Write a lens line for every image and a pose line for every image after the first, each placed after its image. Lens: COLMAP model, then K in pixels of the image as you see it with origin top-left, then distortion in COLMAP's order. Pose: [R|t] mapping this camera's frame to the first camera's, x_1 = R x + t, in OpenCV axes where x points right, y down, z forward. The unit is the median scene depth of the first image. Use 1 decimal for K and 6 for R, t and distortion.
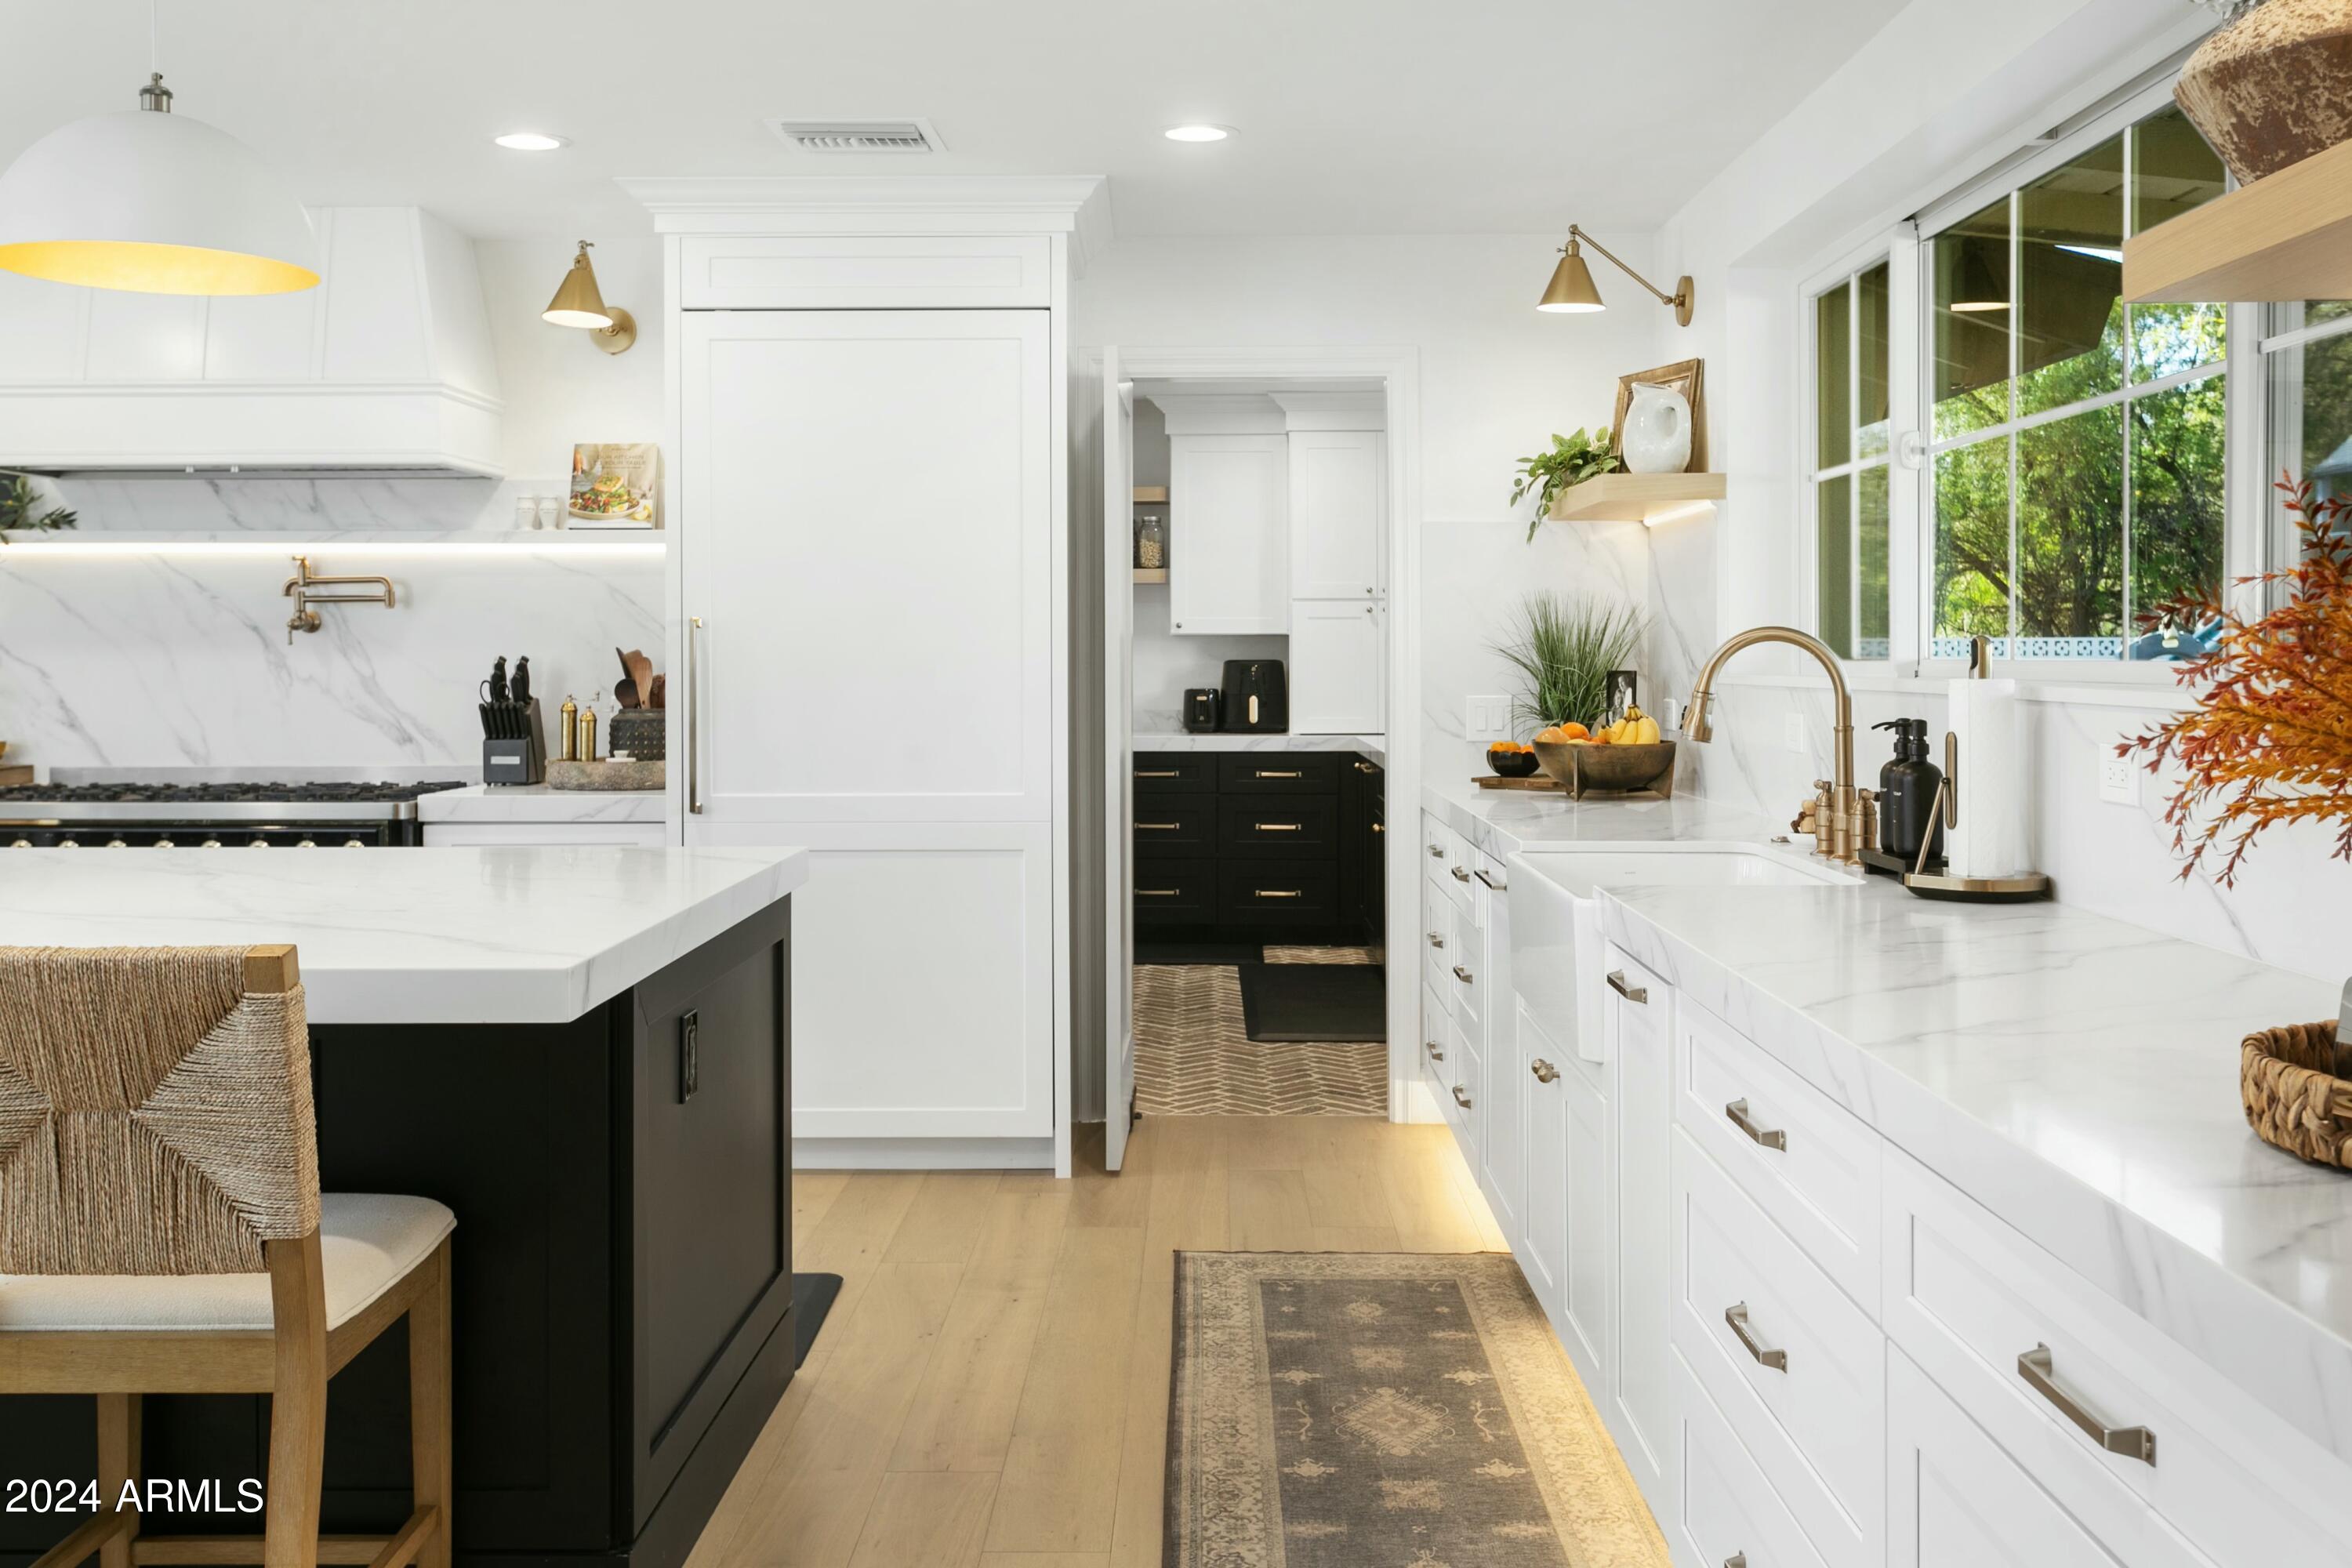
lens RADIAL K [[2236.4, 0, 1199.4], [0, 2236.4, 651.5], [0, 0, 1]] dist [0.009498, 0.000000]
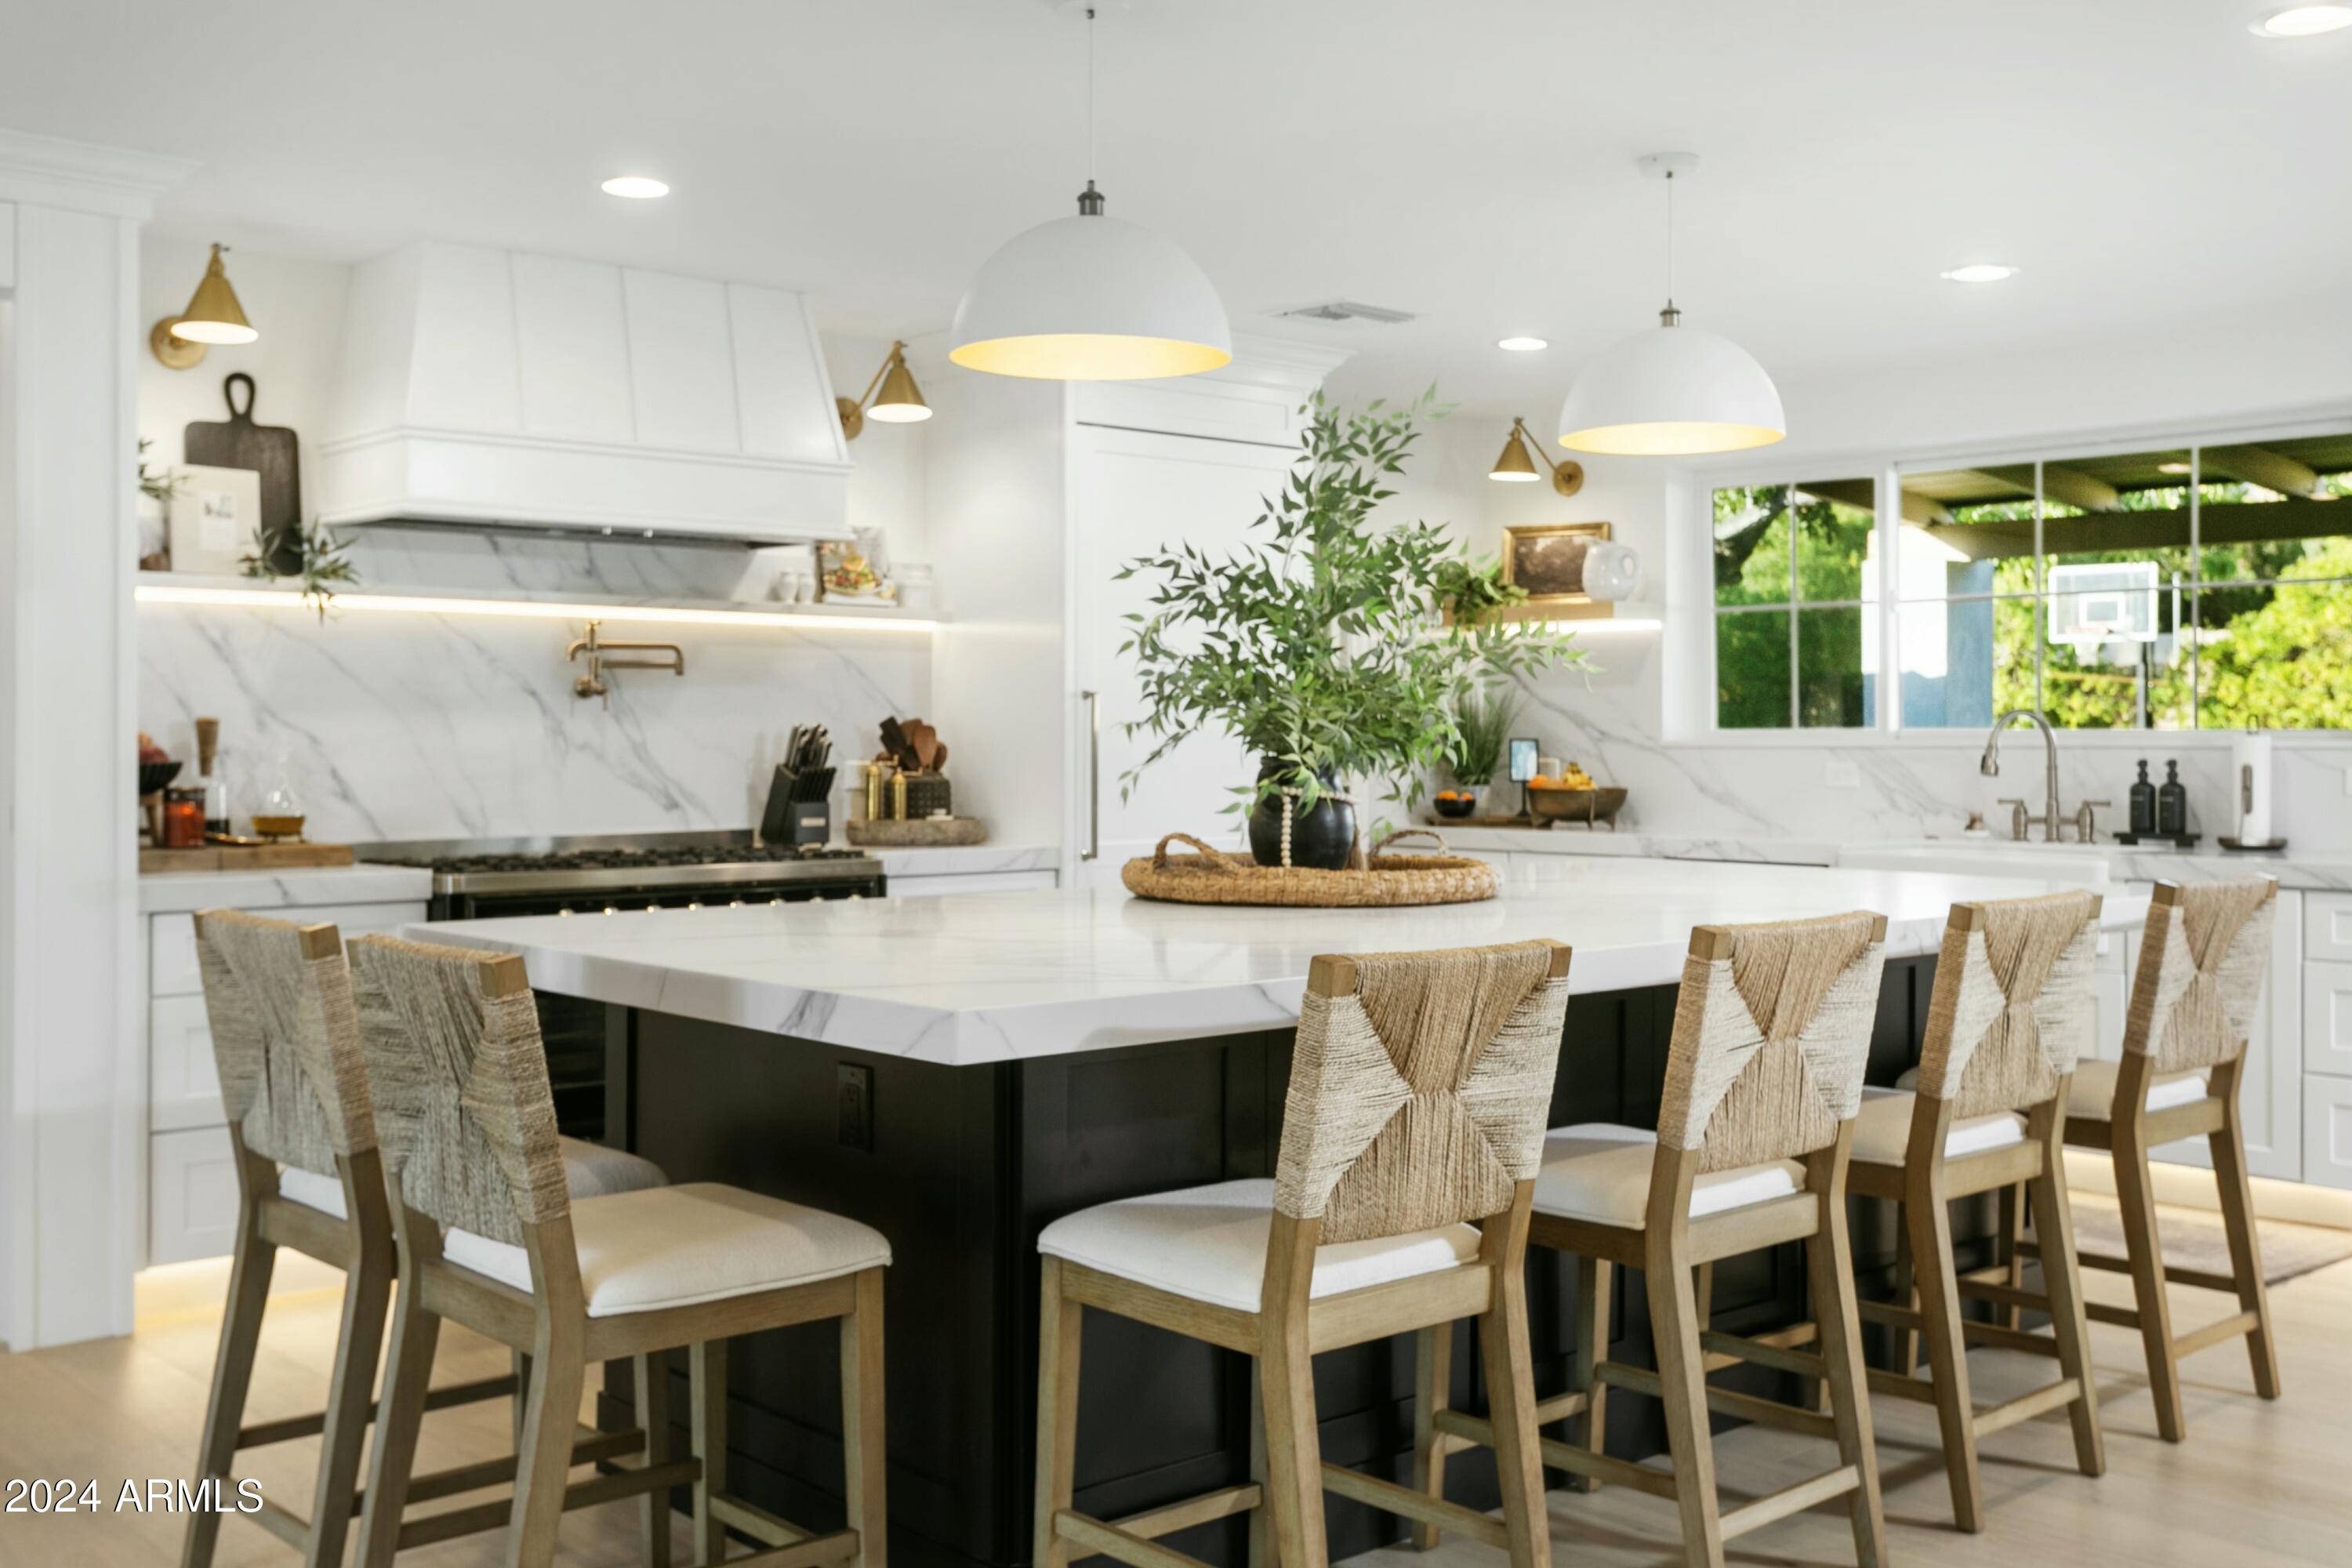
lens RADIAL K [[2302.6, 0, 1177.9], [0, 2302.6, 769.0], [0, 0, 1]] dist [-0.004109, 0.000000]
pose [[0.740077, -0.006927, 0.672487, -0.913003], [-0.002332, 0.999915, 0.012867, 0.009297], [-0.672518, -0.011091, 0.739997, 0.081526]]
